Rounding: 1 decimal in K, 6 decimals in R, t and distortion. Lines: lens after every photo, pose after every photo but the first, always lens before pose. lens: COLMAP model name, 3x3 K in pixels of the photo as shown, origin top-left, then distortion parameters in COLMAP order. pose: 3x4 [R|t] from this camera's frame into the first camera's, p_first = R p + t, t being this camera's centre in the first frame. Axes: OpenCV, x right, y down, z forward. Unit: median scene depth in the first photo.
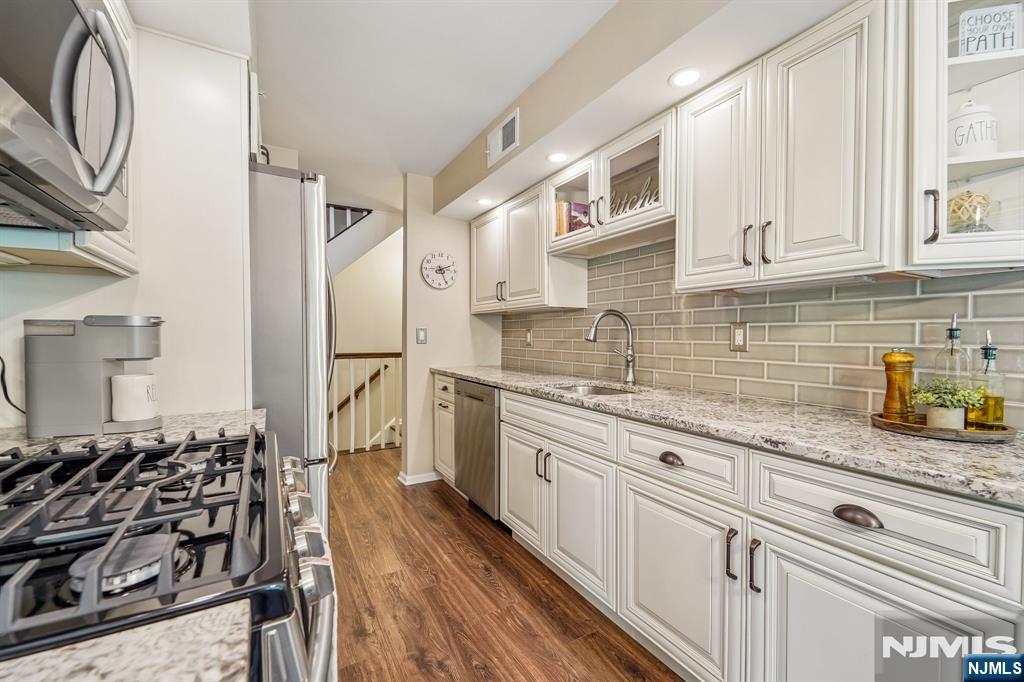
lens RADIAL K [[419.8, 0, 513.8], [0, 419.8, 345.9], [0, 0, 1]] dist [0.002388, 0.000062]
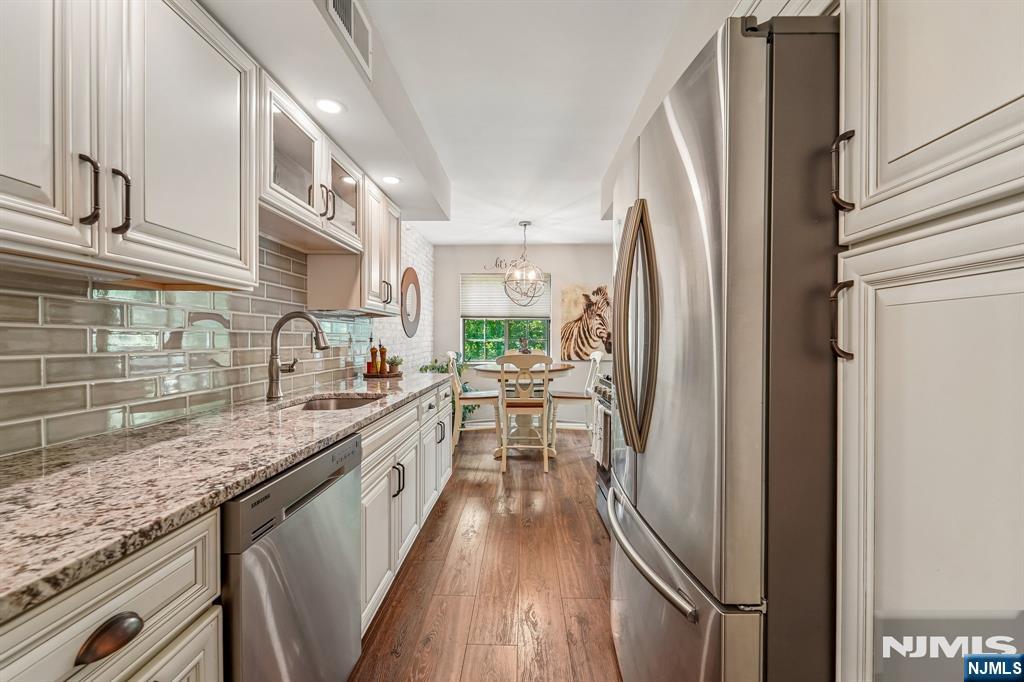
lens RADIAL K [[418.8, 0, 512.3], [0, 418.8, 342.7], [0, 0, 1]] dist [0.007962, -0.005109]
pose [[-0.847296, -0.009352, 0.531039, -0.567489], [0.008961, 0.999451, 0.031899, -0.045938], [-0.531045, 0.031787, -0.846747, 1.445245]]
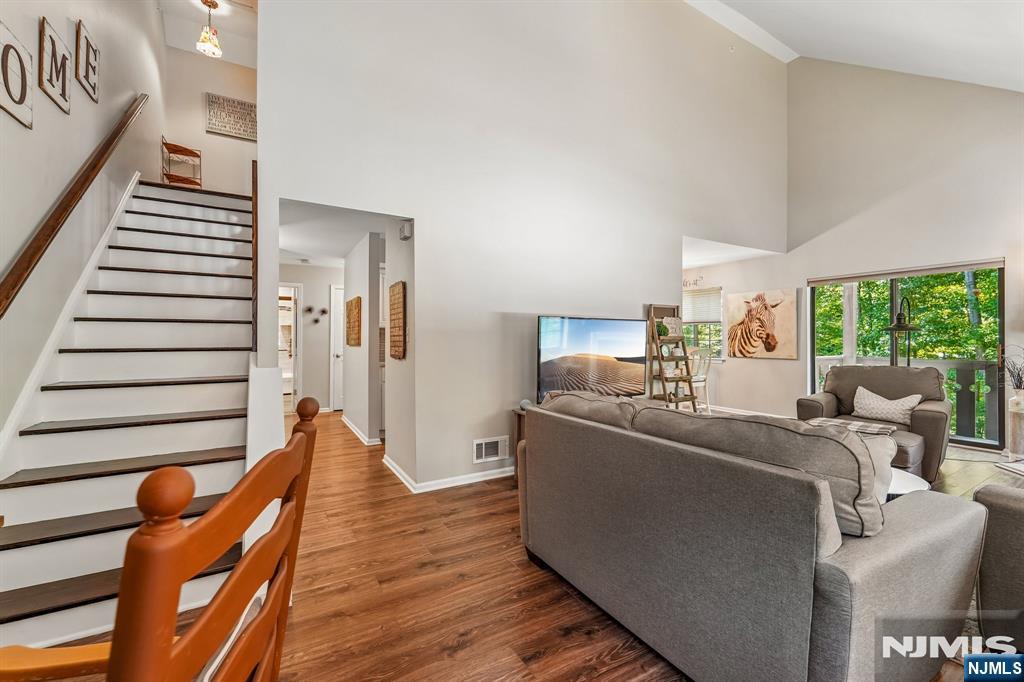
lens RADIAL K [[417.5, 0, 513.2], [0, 417.5, 340.3], [0, 0, 1]] dist [0.006930, -0.004609]
pose [[-0.003440, -0.006145, 0.999975, -2.524854], [0.028900, 0.999563, 0.006242, -0.042561], [-0.999576, 0.028920, -0.003261, 0.772229]]
